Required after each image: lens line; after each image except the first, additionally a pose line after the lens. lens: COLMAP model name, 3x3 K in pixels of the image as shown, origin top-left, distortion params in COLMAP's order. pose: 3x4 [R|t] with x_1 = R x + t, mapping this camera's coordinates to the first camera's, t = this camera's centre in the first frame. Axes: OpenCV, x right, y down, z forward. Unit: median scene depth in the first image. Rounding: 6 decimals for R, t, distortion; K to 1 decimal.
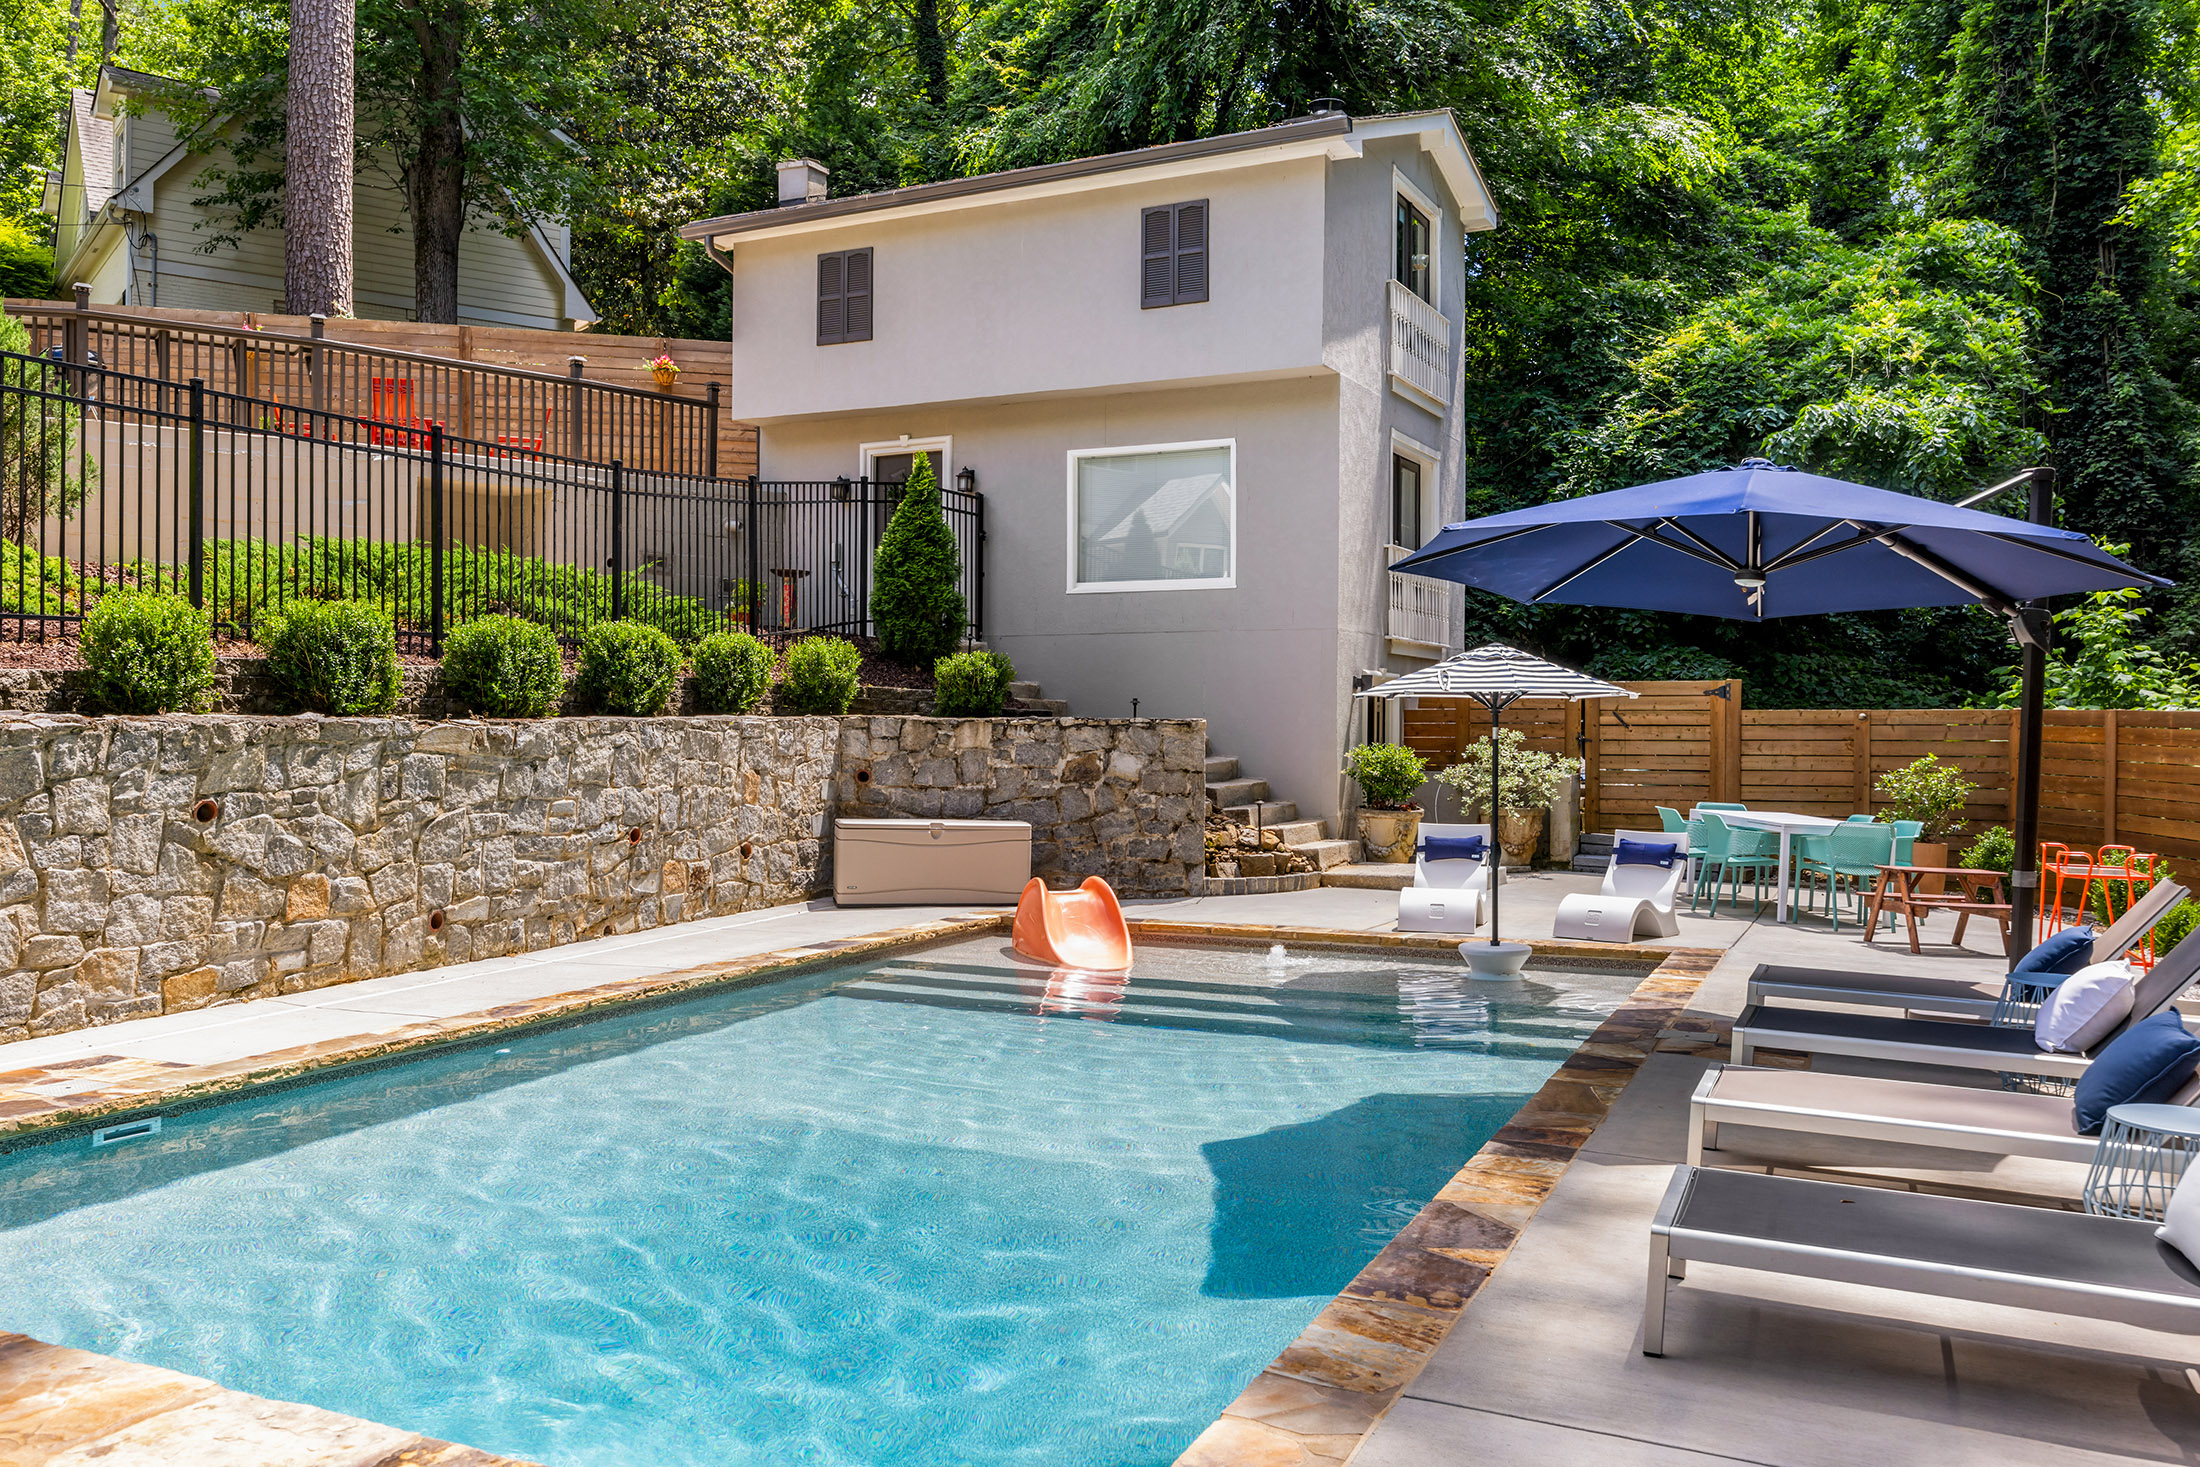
lens RADIAL K [[1758.7, 0, 1096.2], [0, 1758.7, 767.1], [0, 0, 1]] dist [-0.007785, 0.015391]
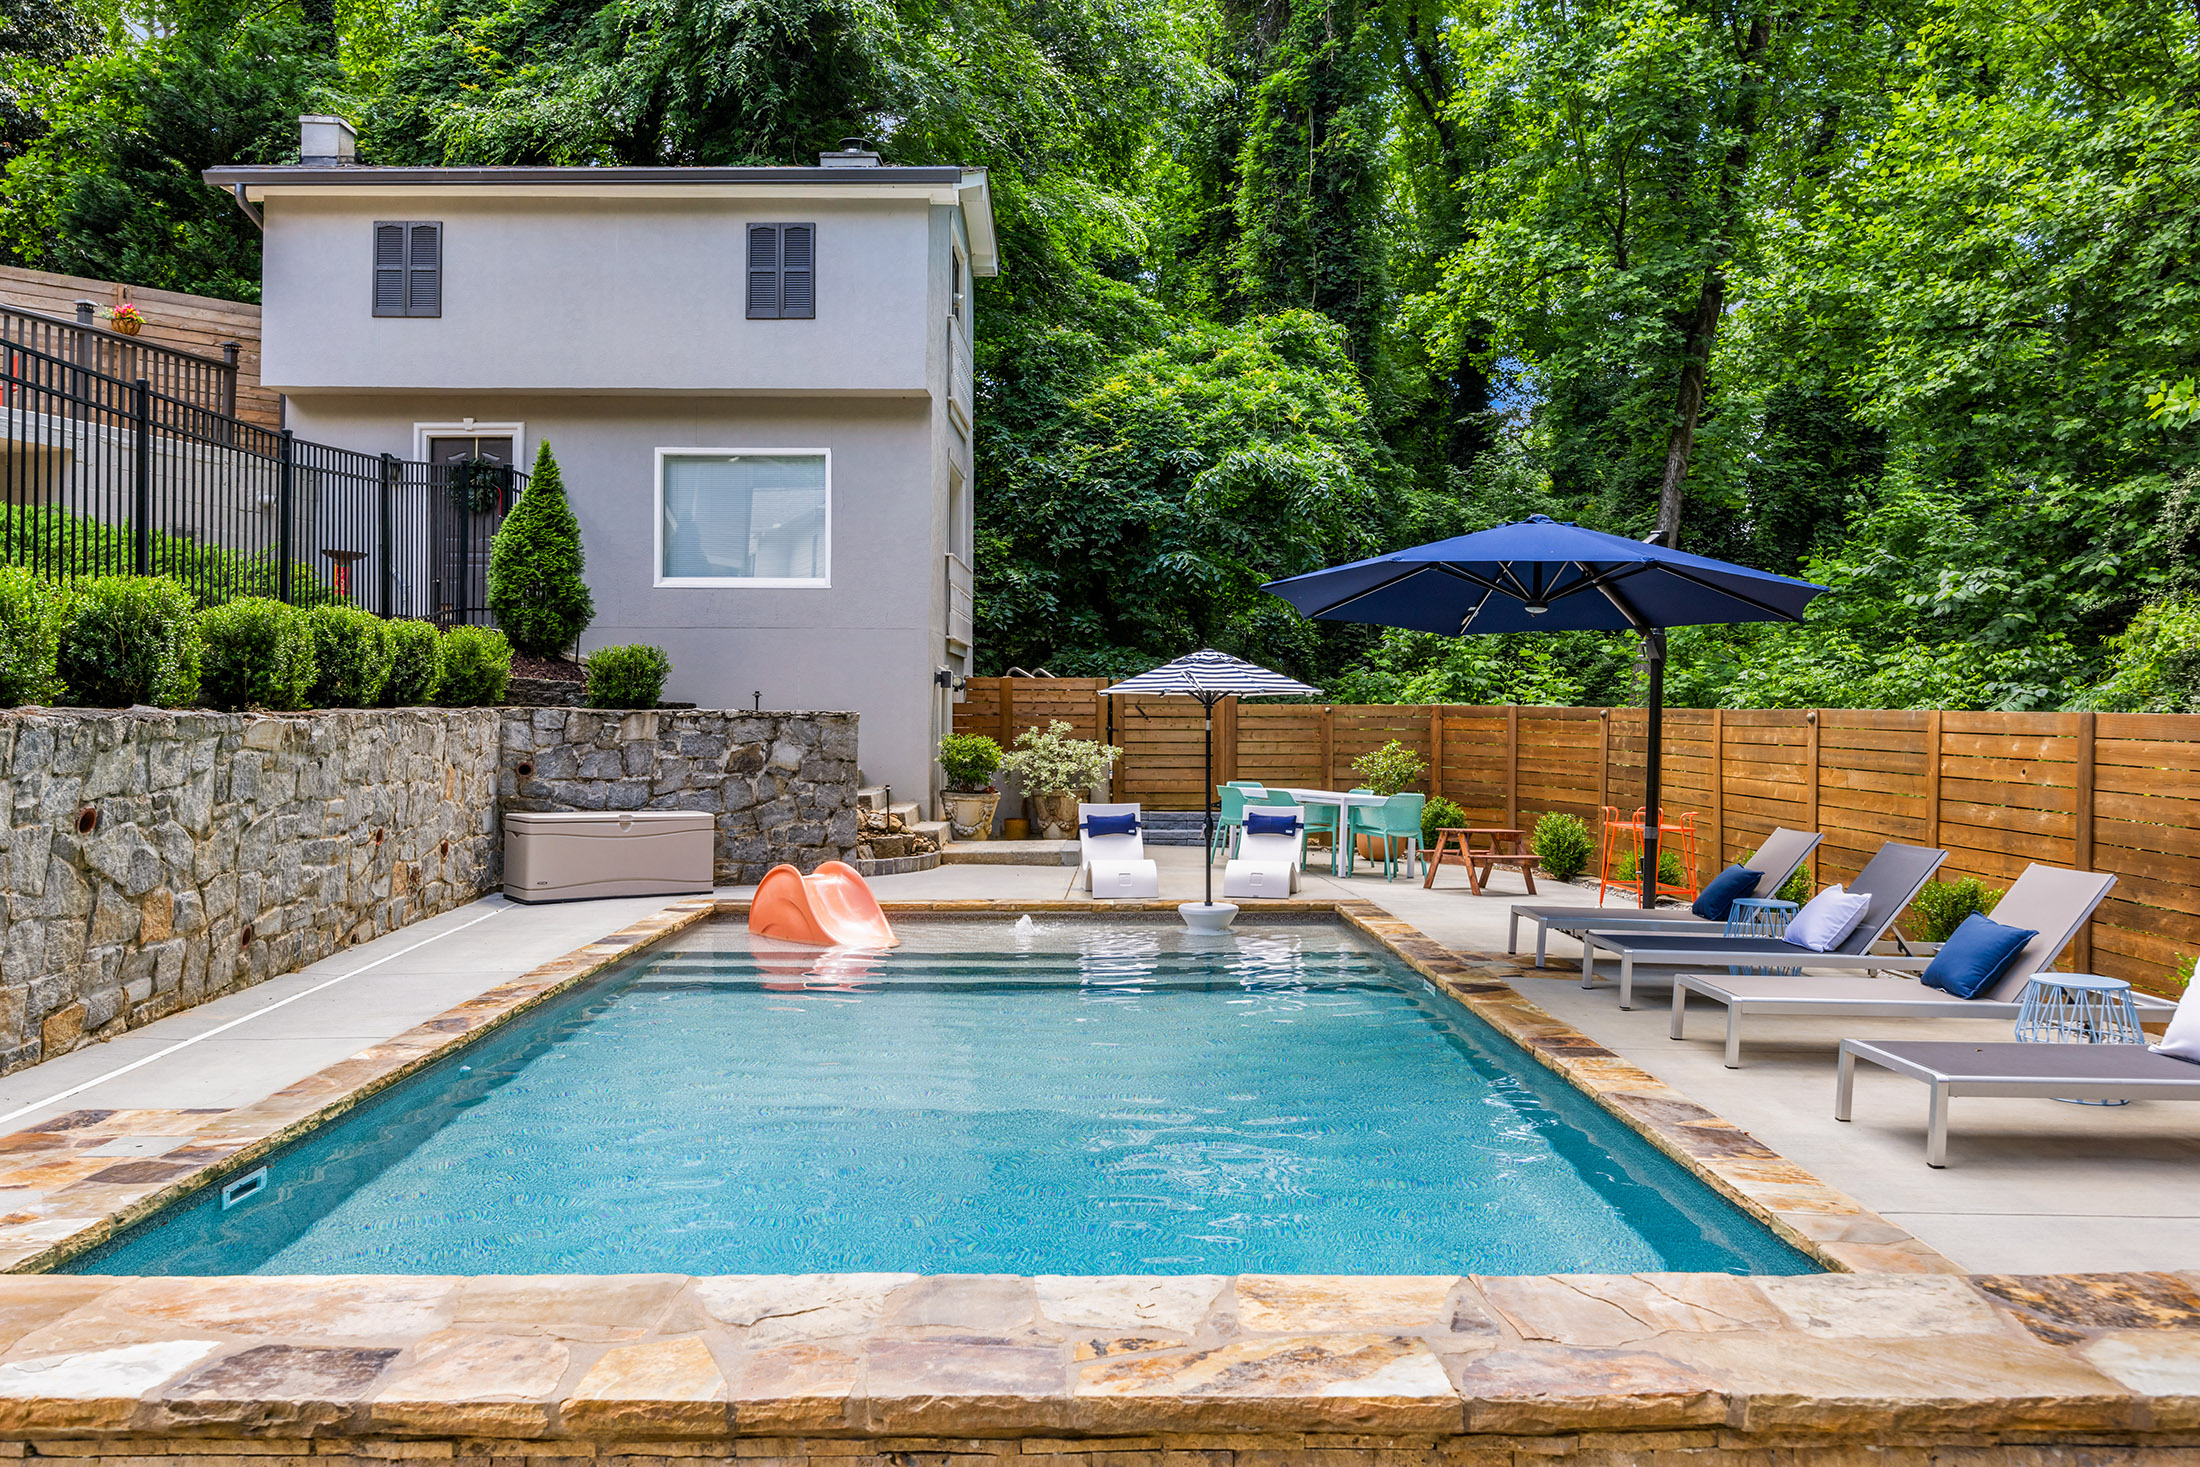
lens RADIAL K [[1662.1, 0, 1100.0], [0, 1662.1, 733.5], [0, 0, 1]] dist [-0.006889, 0.008861]
pose [[0.891365, -0.003969, 0.453269, -0.265319], [0.009277, 0.999912, -0.009488, -0.002937], [-0.453191, 0.012662, 0.891323, 0.032282]]
